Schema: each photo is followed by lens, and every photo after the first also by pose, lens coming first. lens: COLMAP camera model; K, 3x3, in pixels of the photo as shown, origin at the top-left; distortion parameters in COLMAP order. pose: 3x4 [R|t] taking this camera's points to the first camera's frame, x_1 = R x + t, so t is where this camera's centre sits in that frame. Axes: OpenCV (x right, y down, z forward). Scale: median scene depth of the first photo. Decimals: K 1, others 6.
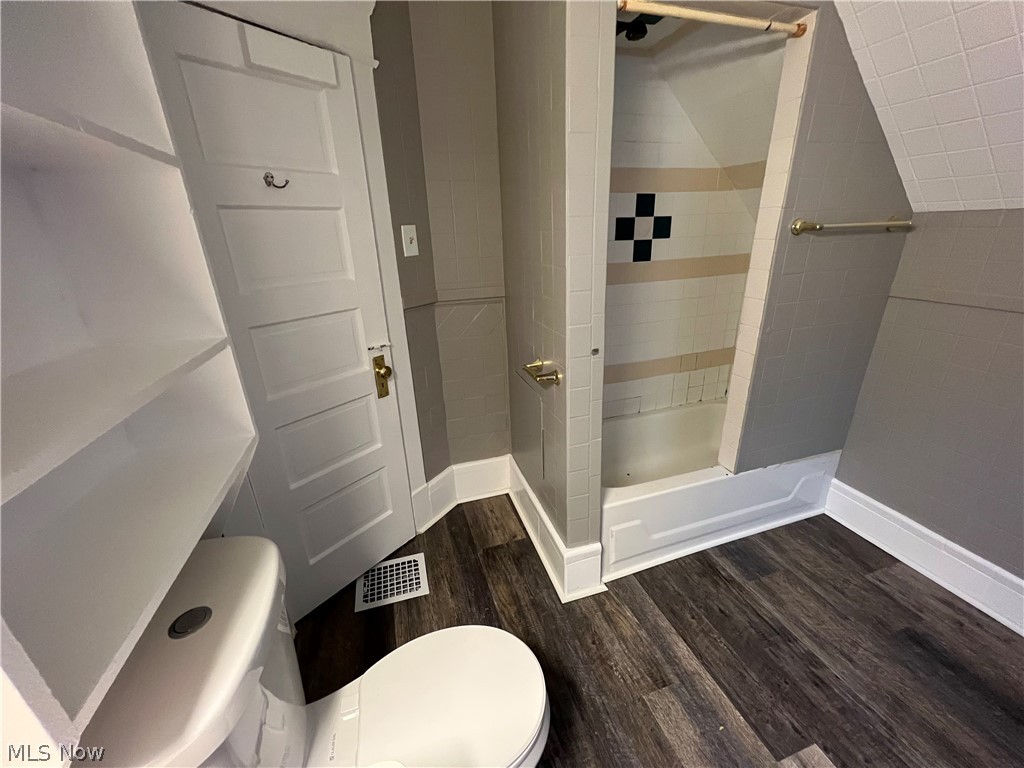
lens RADIAL K [[410.5, 0, 515.2], [0, 410.5, 384.4], [0, 0, 1]] dist [-0.002156, 0.001286]
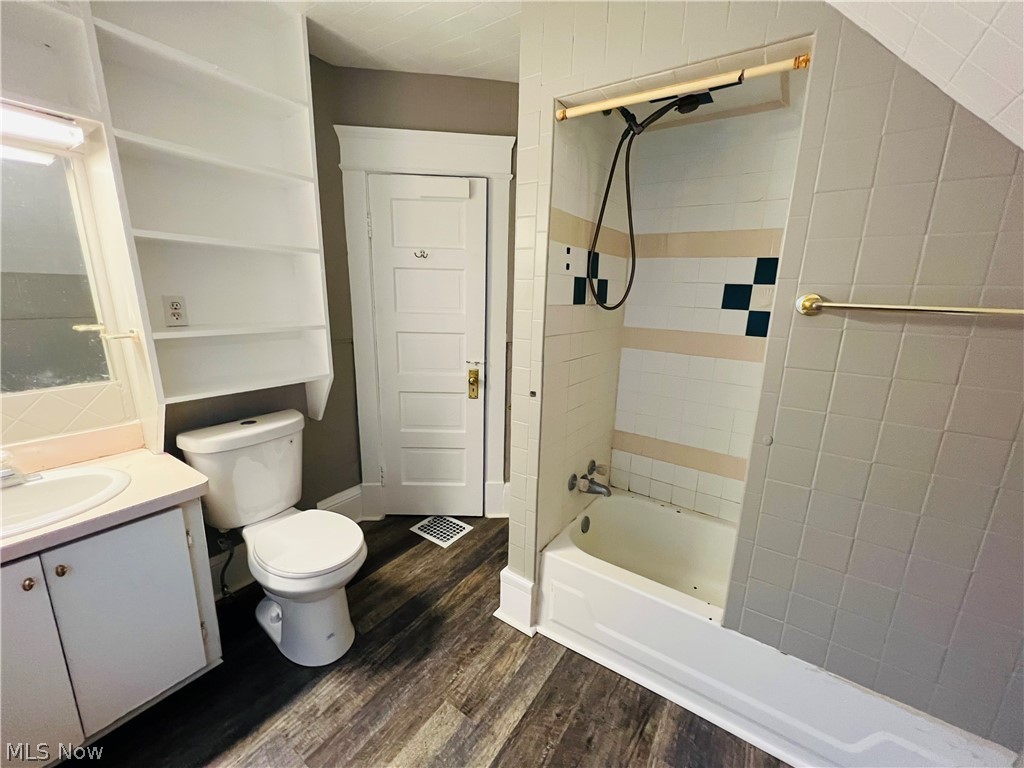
lens RADIAL K [[410.5, 0, 514.3], [0, 410.5, 385.6], [0, 0, 1]] dist [-0.002156, 0.001286]
pose [[0.618110, 0.228409, -0.752176, 0.888901], [-0.320035, 0.947086, 0.024603, -0.099588], [0.717995, 0.225515, 0.658503, 0.189062]]
